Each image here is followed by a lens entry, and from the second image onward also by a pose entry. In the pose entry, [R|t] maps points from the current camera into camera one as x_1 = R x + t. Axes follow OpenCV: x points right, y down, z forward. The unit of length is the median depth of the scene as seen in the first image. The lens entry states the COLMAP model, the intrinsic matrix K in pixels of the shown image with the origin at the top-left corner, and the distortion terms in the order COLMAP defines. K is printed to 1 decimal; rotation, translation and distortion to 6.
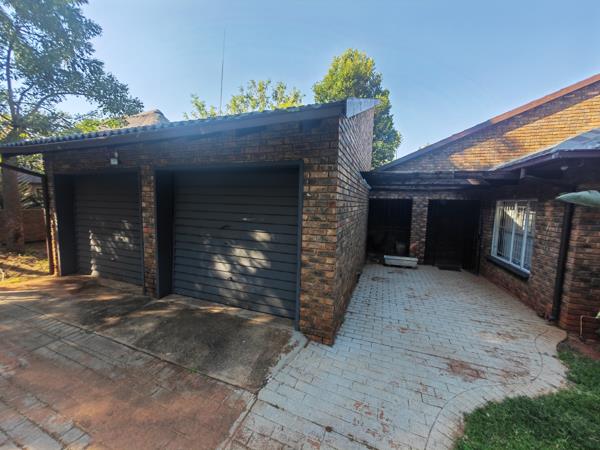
lens RADIAL K [[226.9, 0, 300.2], [0, 226.9, 223.4], [0, 0, 1]] dist [-0.000103, 0.000025]
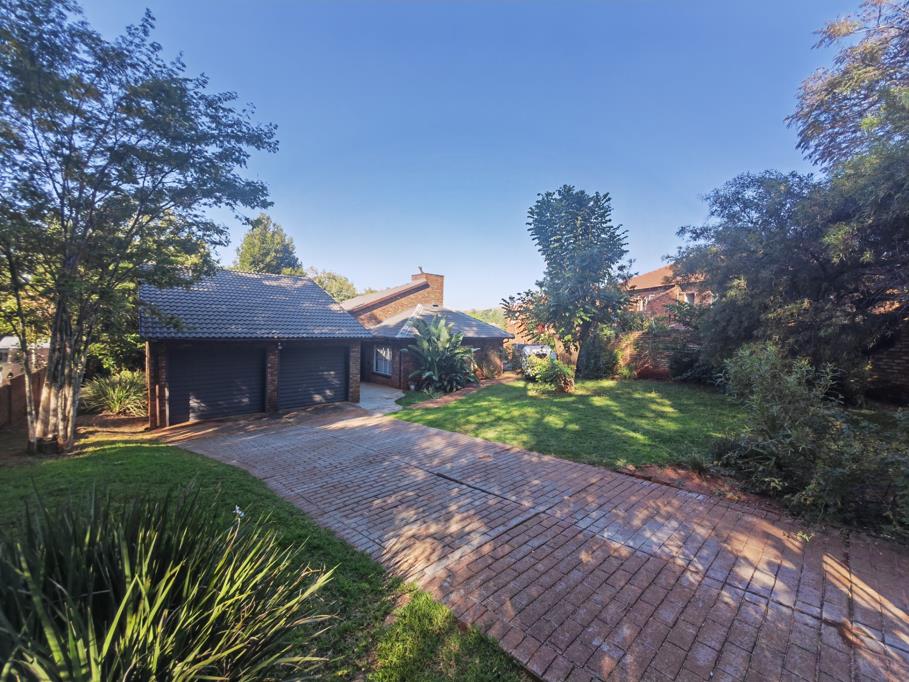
lens RADIAL K [[343.7, 0, 454.8], [0, 343.7, 338.5], [0, 0, 1]] dist [-0.000103, 0.000025]
pose [[0.458082, -0.043747, 0.887833, -2.564710], [0.067312, 0.997628, 0.014426, -0.245761], [-0.886358, 0.053154, 0.459940, -1.790896]]
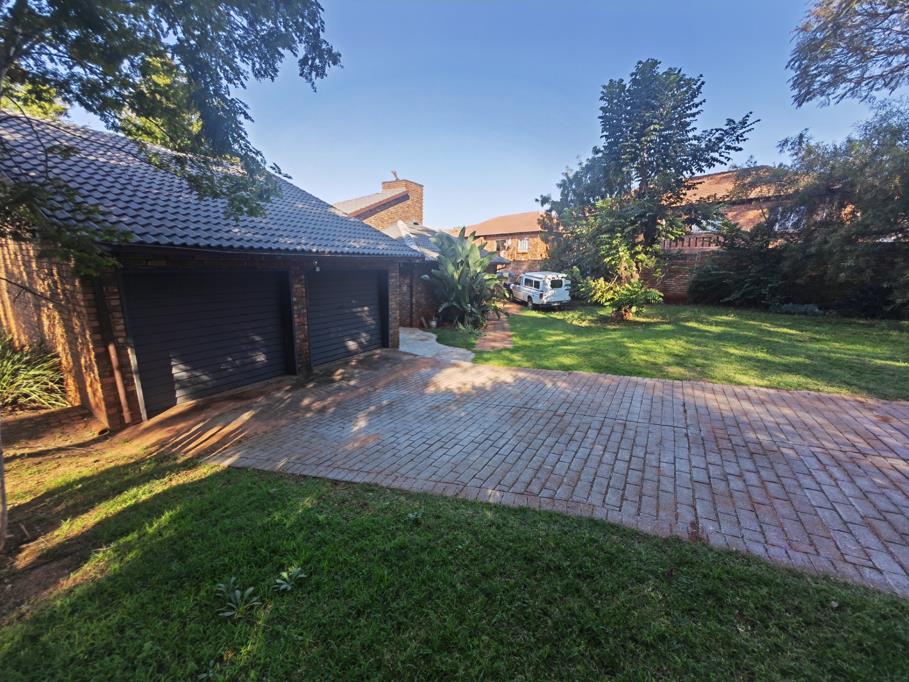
lens RADIAL K [[343.7, 0, 454.8], [0, 343.7, 338.5], [0, 0, 1]] dist [-0.000103, 0.000025]
pose [[0.179243, -0.233503, 0.955693, -2.296955], [0.070122, 0.971987, 0.224332, -0.226738], [-0.981303, 0.026805, 0.190595, -0.166300]]
